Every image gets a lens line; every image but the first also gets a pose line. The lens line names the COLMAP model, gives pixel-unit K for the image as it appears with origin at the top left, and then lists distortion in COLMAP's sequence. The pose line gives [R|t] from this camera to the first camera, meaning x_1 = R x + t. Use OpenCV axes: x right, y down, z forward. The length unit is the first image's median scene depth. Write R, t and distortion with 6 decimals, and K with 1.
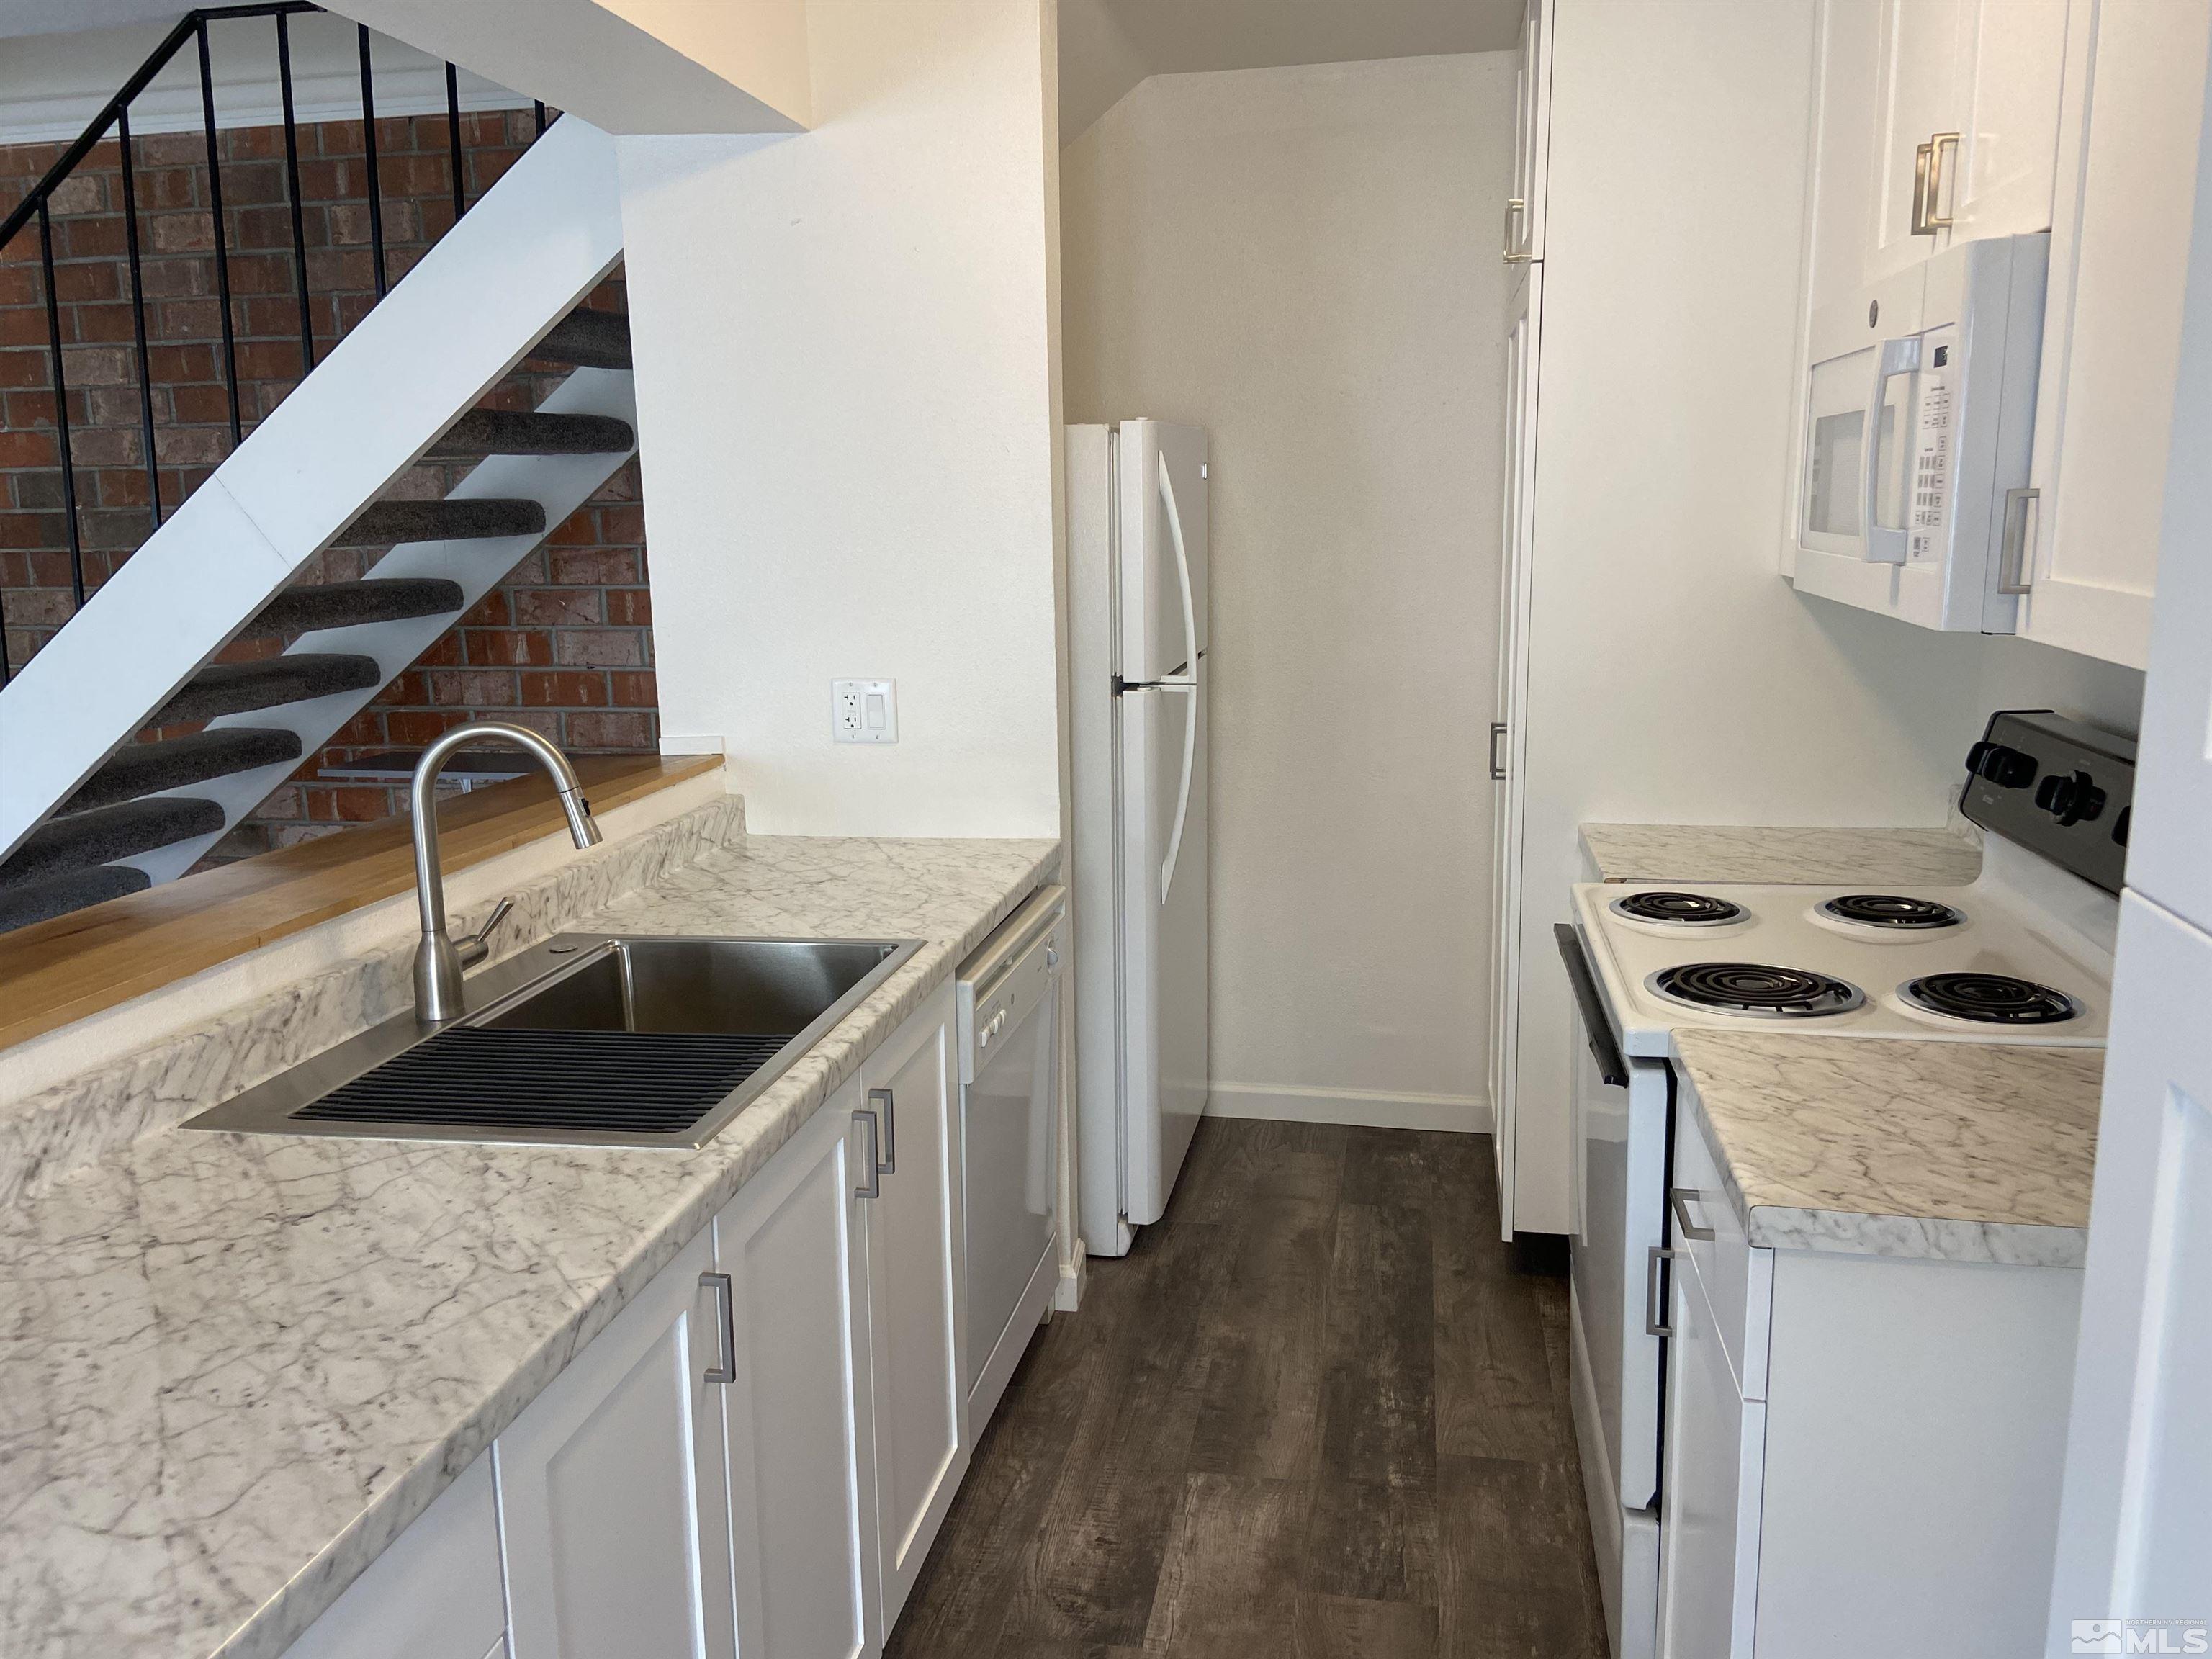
lens RADIAL K [[1666.5, 0, 1094.9], [0, 1666.5, 821.0], [0, 0, 1]] dist [0.109634, -0.132538]
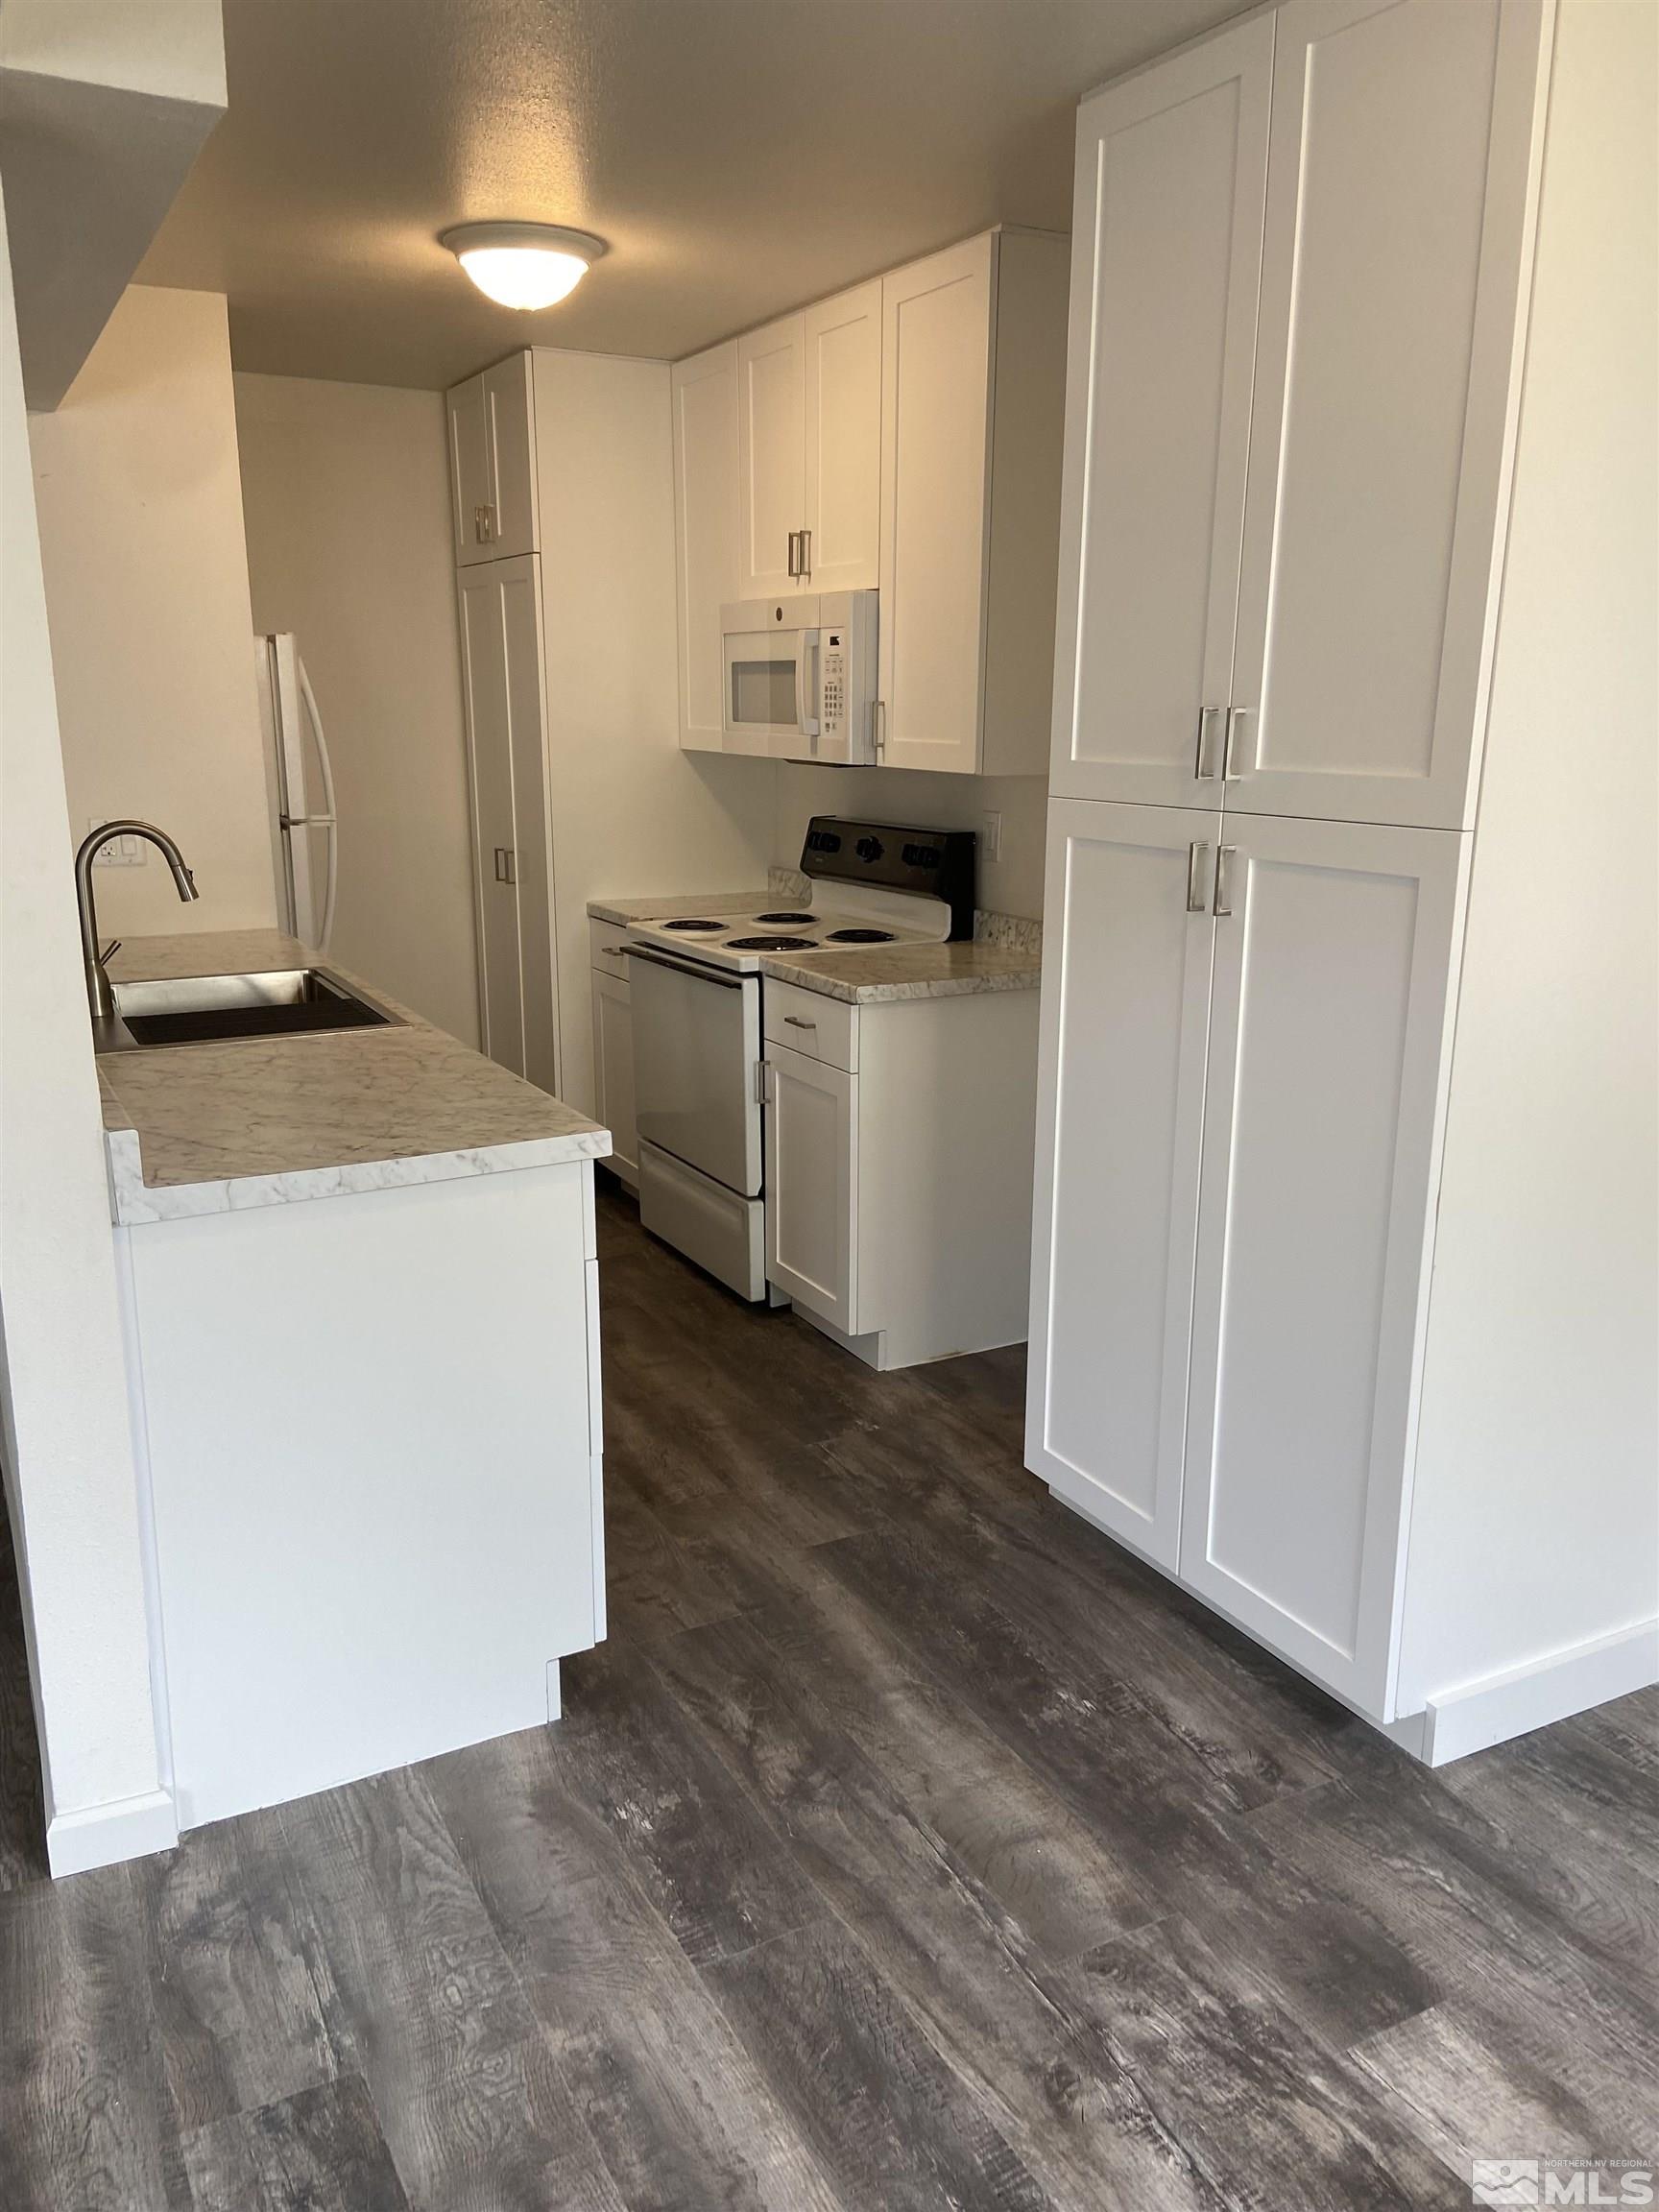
lens RADIAL K [[1666.5, 0, 851.7], [0, 1666.5, 1075.5], [0, 0, 1]] dist [0.109634, -0.132538]
pose [[0.772057, -0.117262, 0.624642, -0.536100], [0.100742, 0.992986, 0.061893, 0.092847], [-0.627518, 0.015143, 0.778455, -0.417933]]
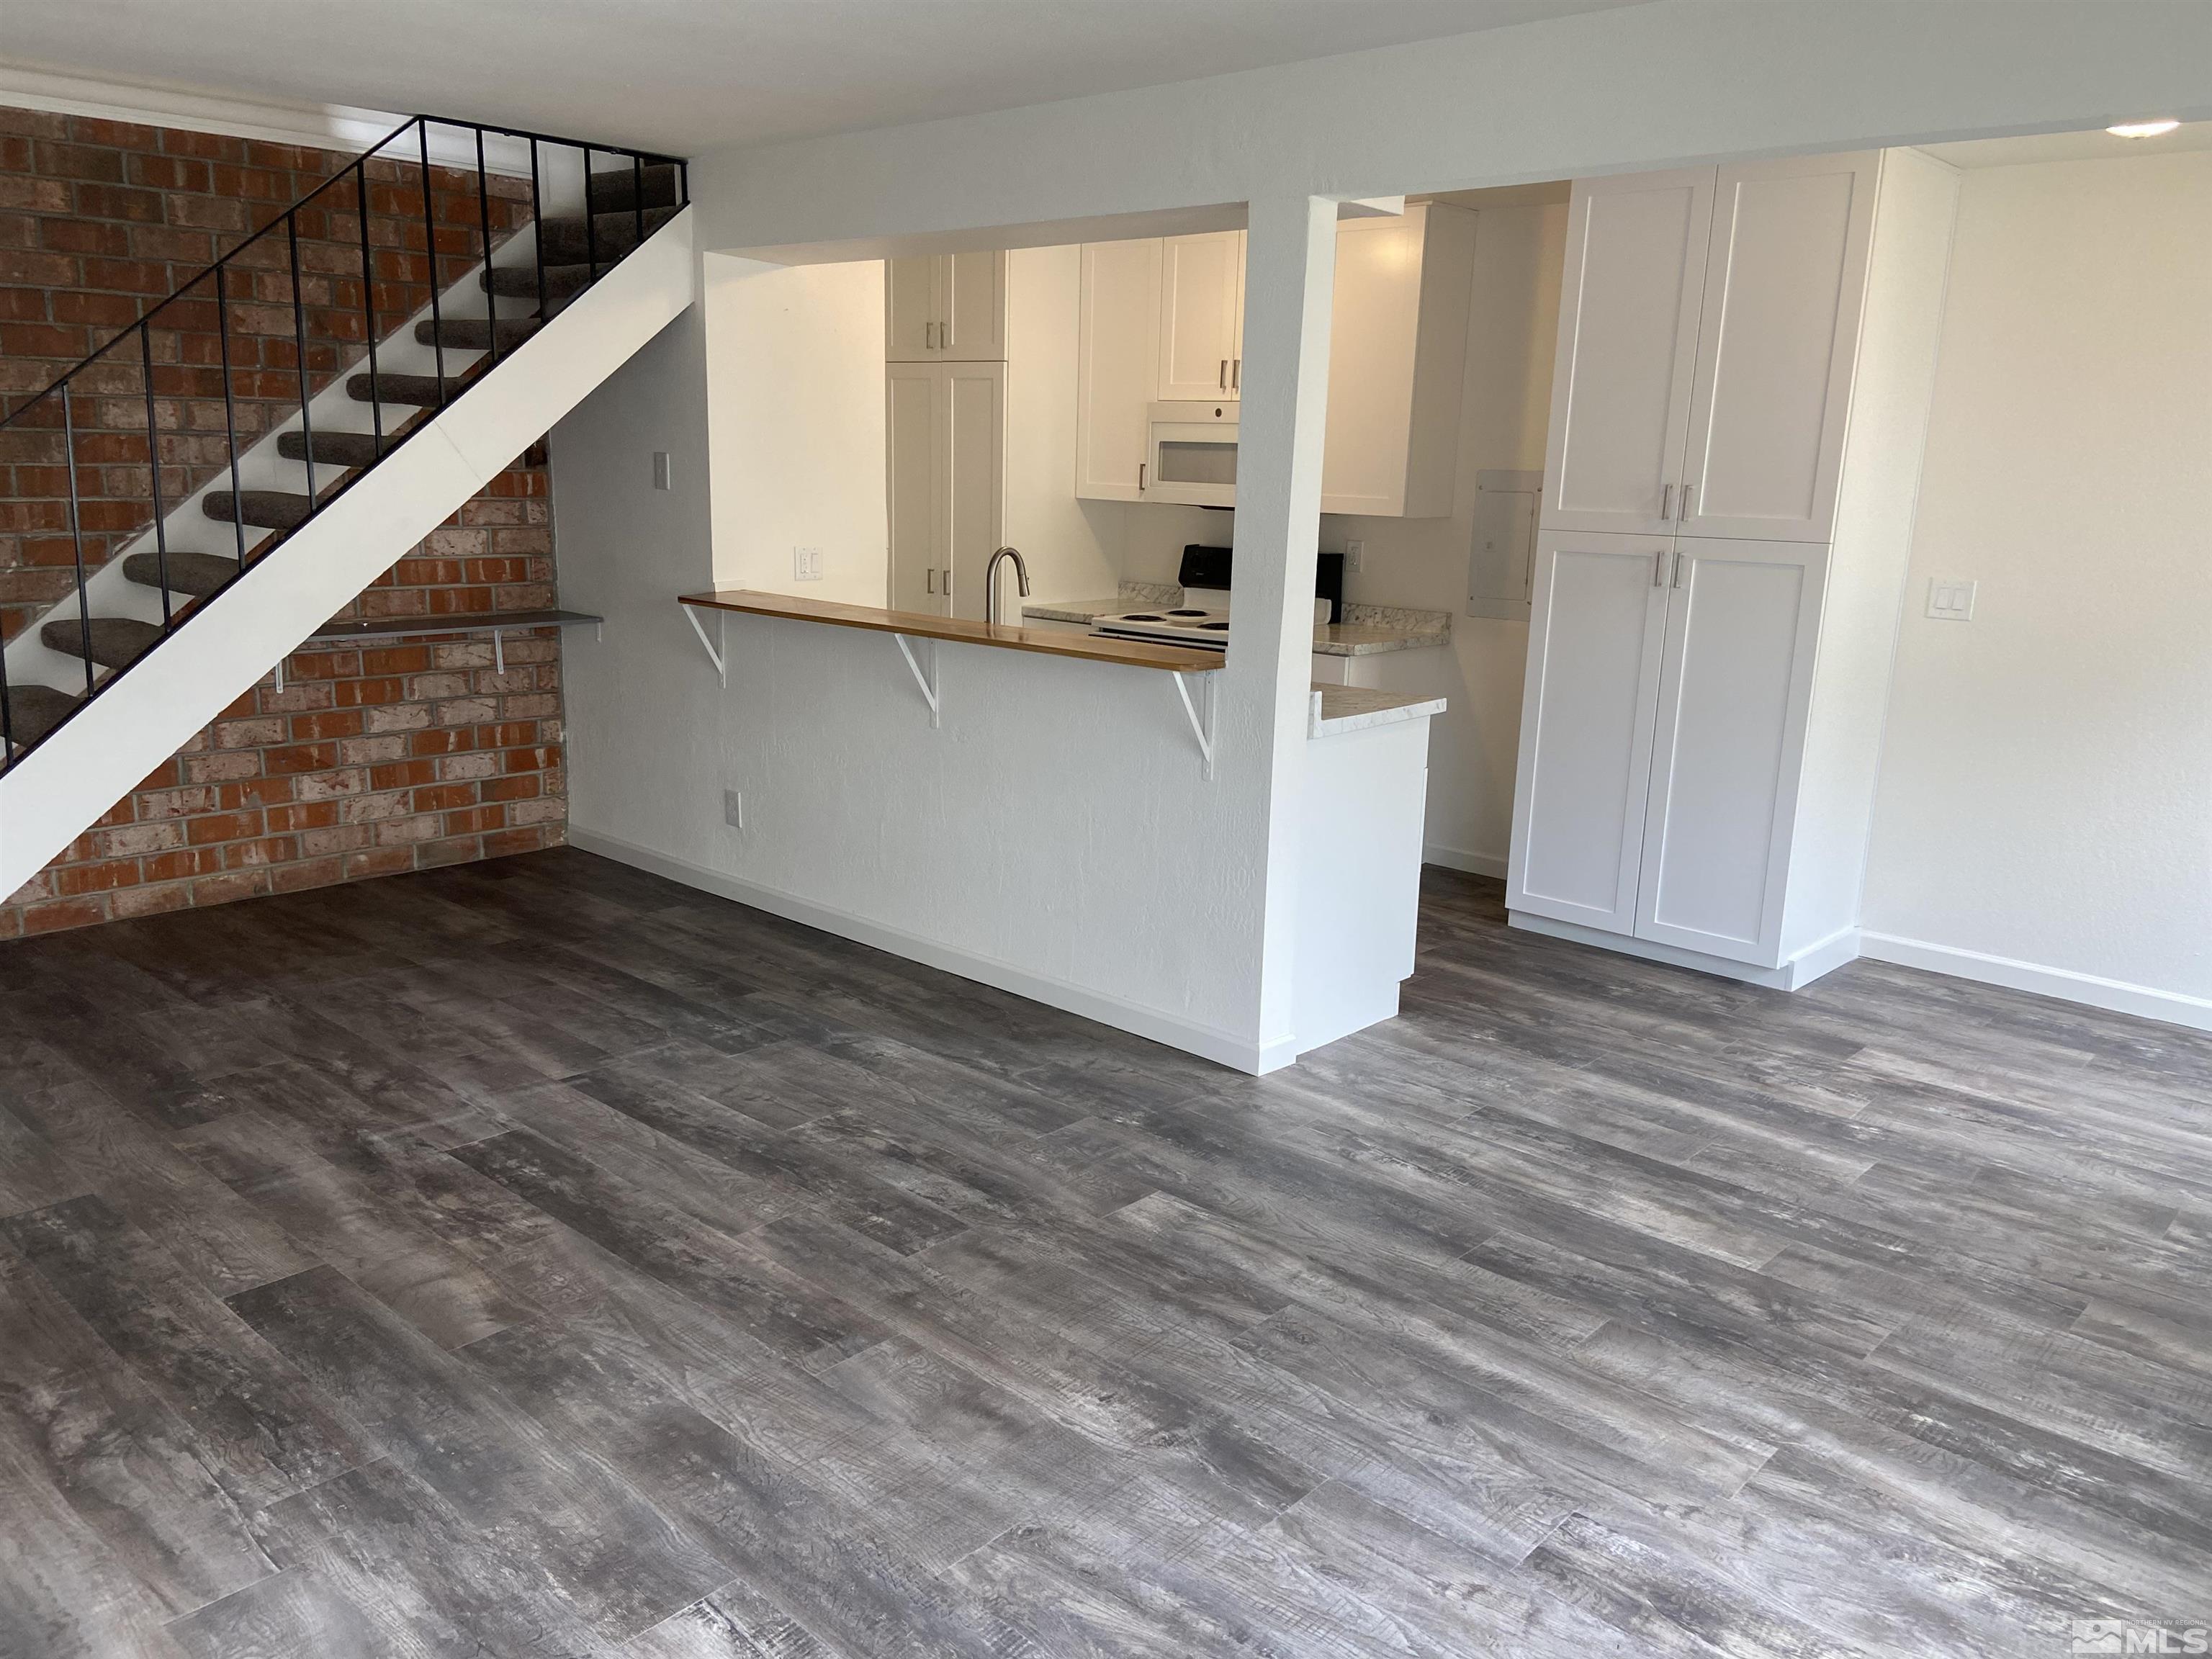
lens RADIAL K [[1666.5, 0, 1101.3], [0, 1666.5, 809.2], [0, 0, 1]] dist [0.109634, -0.132538]
pose [[0.522922, -0.148318, 0.839377, -1.553263], [0.125572, 0.987405, 0.096245, 0.069198], [-0.843080, 0.055074, 0.534960, -0.296662]]
